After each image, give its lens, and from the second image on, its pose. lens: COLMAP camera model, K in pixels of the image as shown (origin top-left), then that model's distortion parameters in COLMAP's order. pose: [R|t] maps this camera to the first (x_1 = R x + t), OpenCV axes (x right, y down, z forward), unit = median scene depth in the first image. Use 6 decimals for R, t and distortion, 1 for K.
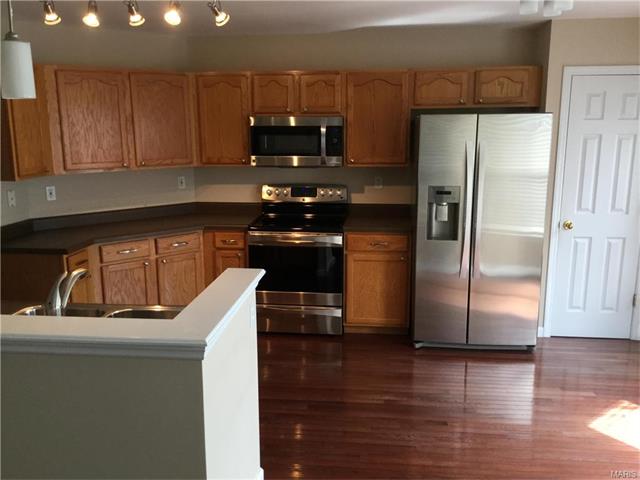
lens RADIAL K [[578.1, 0, 318.5], [0, 578.1, 239.3], [0, 0, 1]] dist [0.086082, -0.162760]
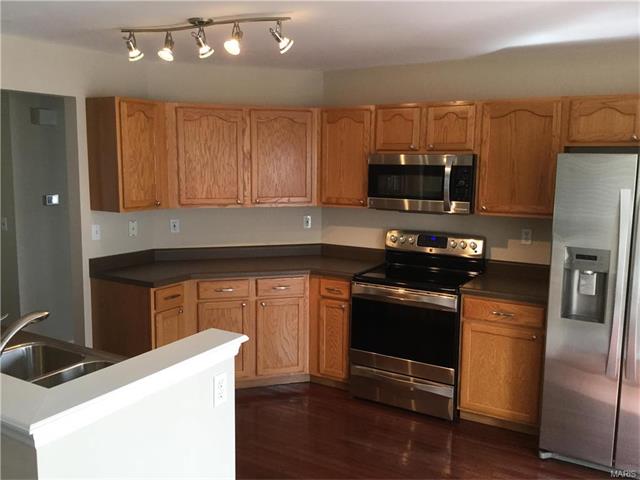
lens RADIAL K [[578.1, 0, 317.0], [0, 578.1, 234.8], [0, 0, 1]] dist [0.086082, -0.162760]
pose [[0.910965, 0.067339, -0.406951, 0.190284], [-0.096991, 0.993891, -0.052654, -0.033351], [0.400919, 0.087437, 0.911931, 0.166382]]
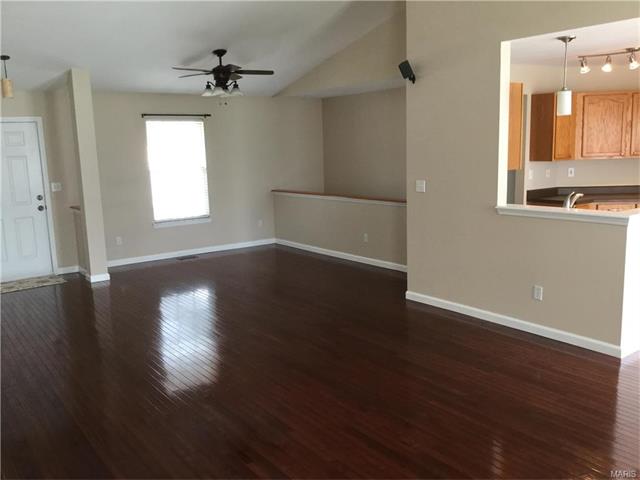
lens RADIAL K [[578.1, 0, 318.0], [0, 578.1, 236.0], [0, 0, 1]] dist [0.086082, -0.162760]
pose [[0.669516, 0.100798, -0.735927, 0.275243], [-0.119594, 0.992452, 0.027132, 0.134814], [0.733107, 0.069847, 0.676517, -0.582945]]
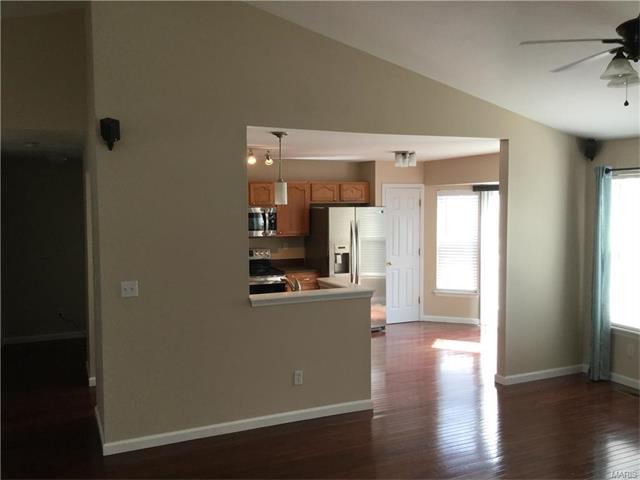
lens RADIAL K [[578.1, 0, 321.9], [0, 578.1, 237.6], [0, 0, 1]] dist [0.086082, -0.162760]
pose [[0.857396, -0.026917, 0.513953, -0.746603], [0.100327, 0.988214, -0.115614, 0.090724], [-0.504784, 0.150691, 0.849991, -0.527999]]
